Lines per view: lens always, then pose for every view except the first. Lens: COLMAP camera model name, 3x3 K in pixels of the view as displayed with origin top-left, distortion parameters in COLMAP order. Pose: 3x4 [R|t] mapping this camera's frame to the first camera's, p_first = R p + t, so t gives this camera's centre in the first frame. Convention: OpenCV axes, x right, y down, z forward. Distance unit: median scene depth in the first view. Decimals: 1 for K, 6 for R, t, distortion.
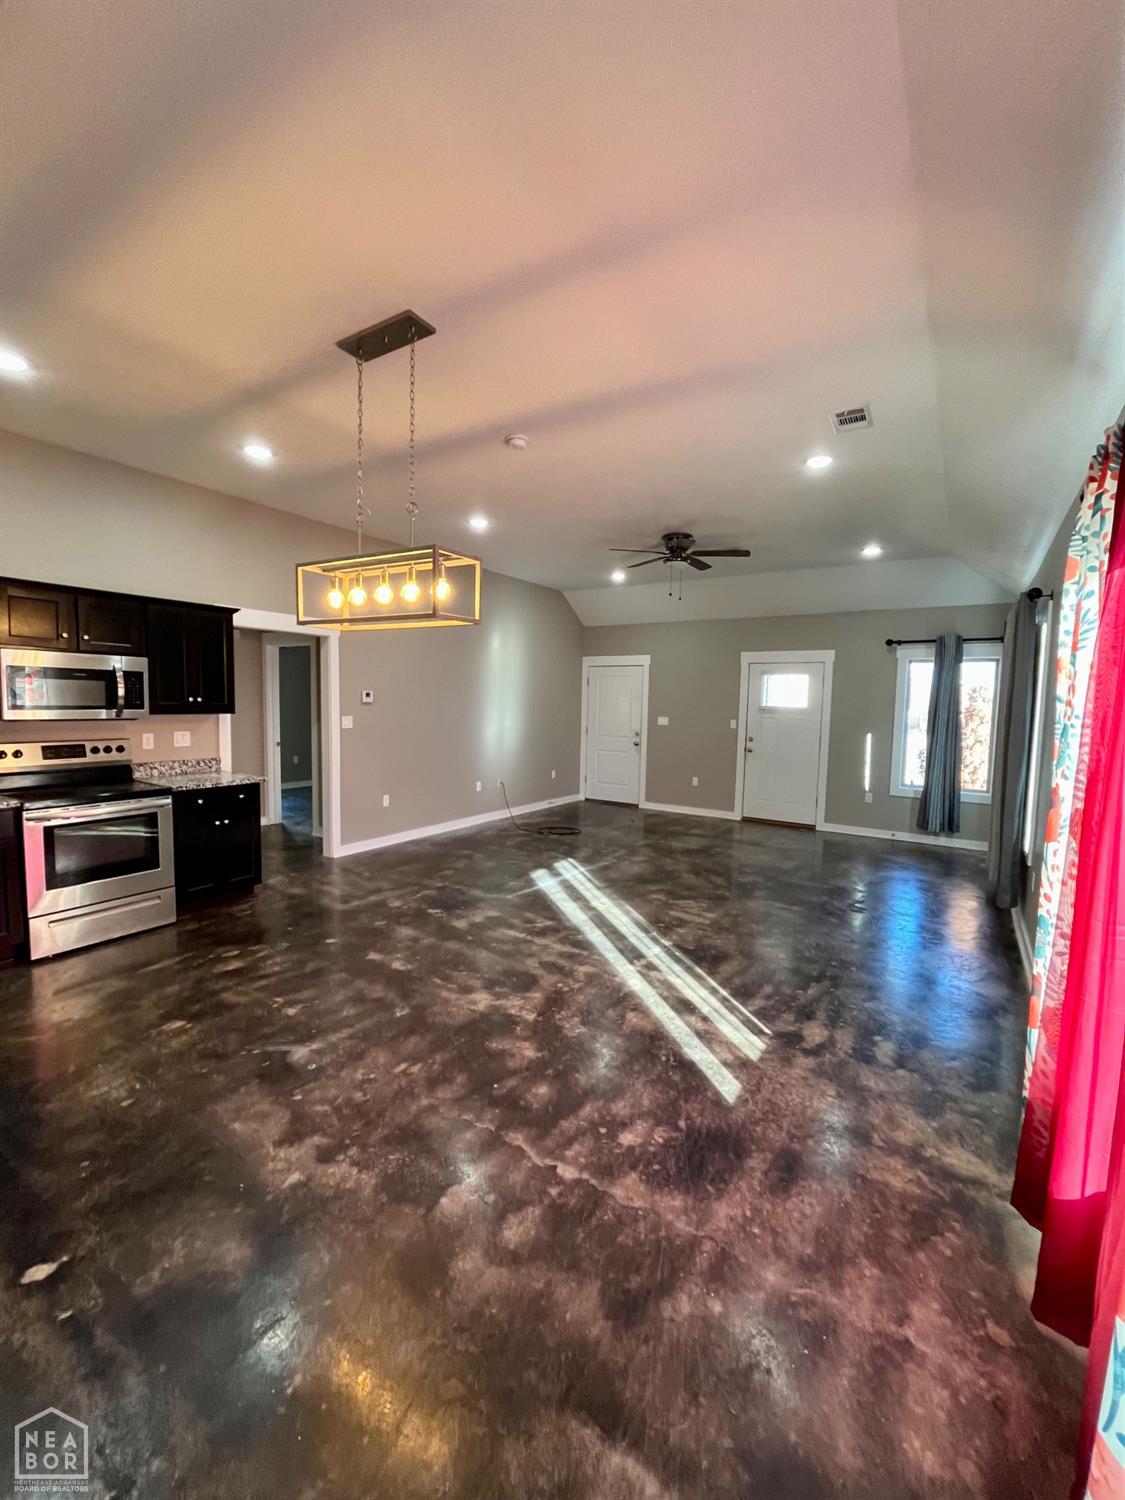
lens RADIAL K [[611.6, 0, 562.6], [0, 611.6, 751.0], [0, 0, 1]] dist [0.000794, -0.000201]
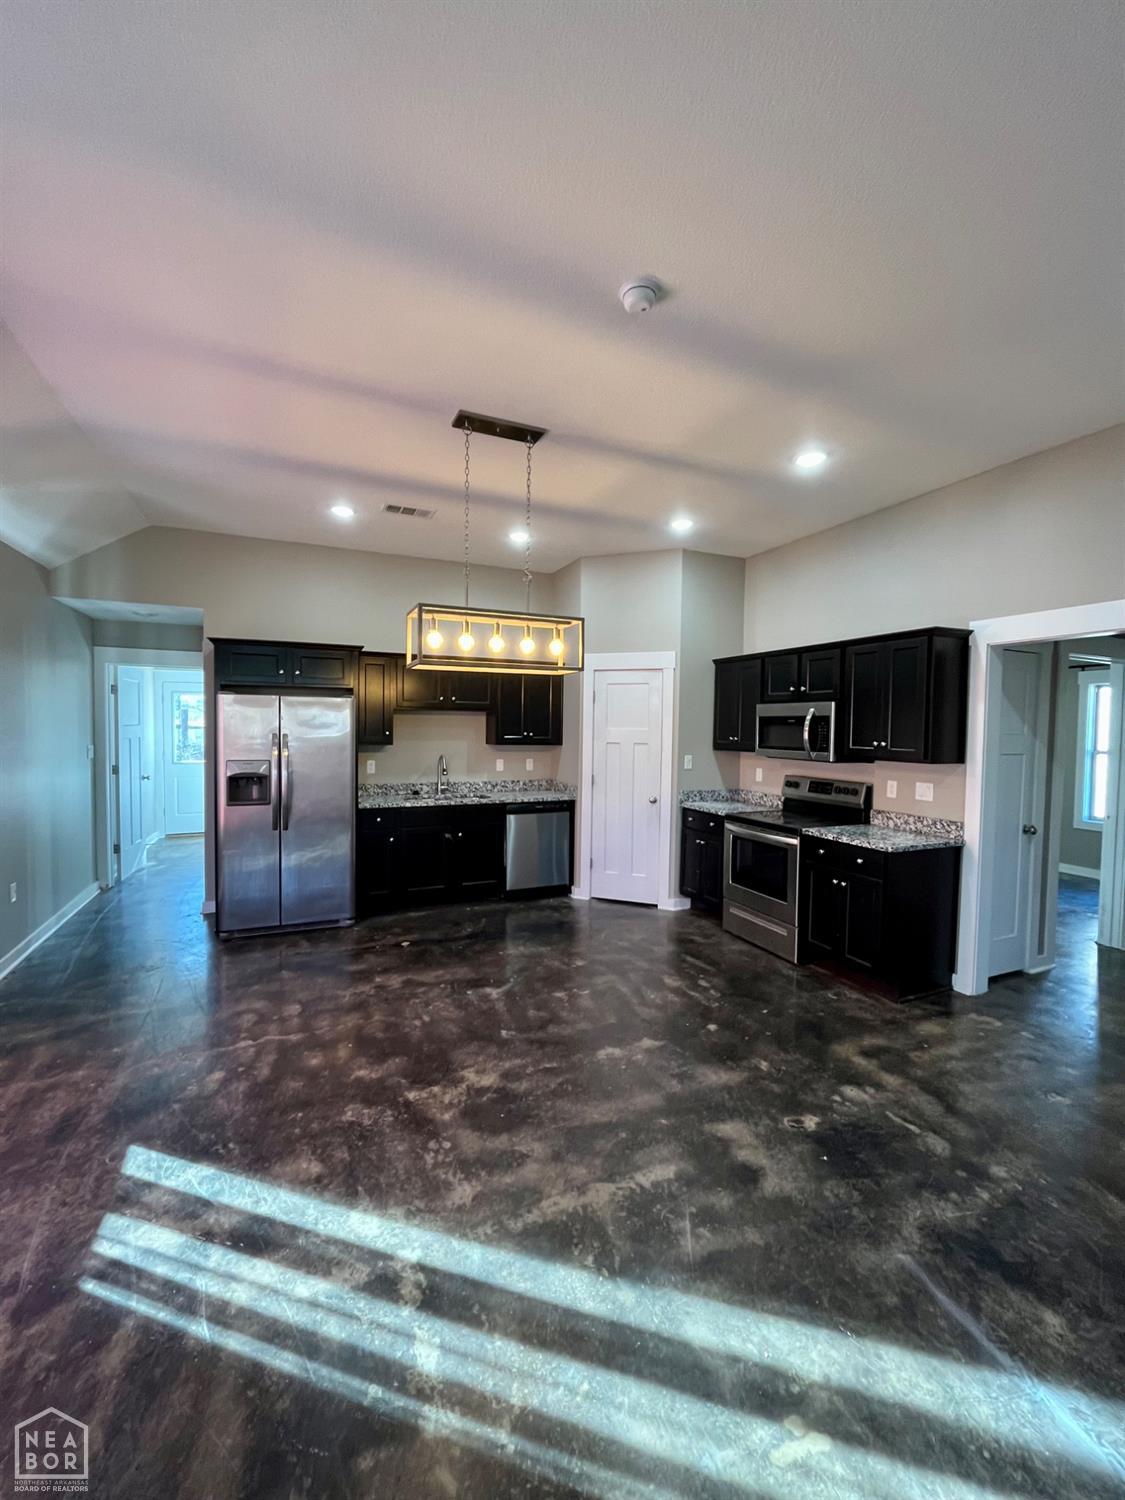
lens RADIAL K [[611.6, 0, 560.0], [0, 611.6, 750.1], [0, 0, 1]] dist [0.000794, -0.000201]
pose [[-0.545017, 0.007537, -0.838391, 0.505109], [-0.093513, 0.993174, 0.069719, -0.123264], [0.833194, 0.116399, -0.540592, 1.429571]]
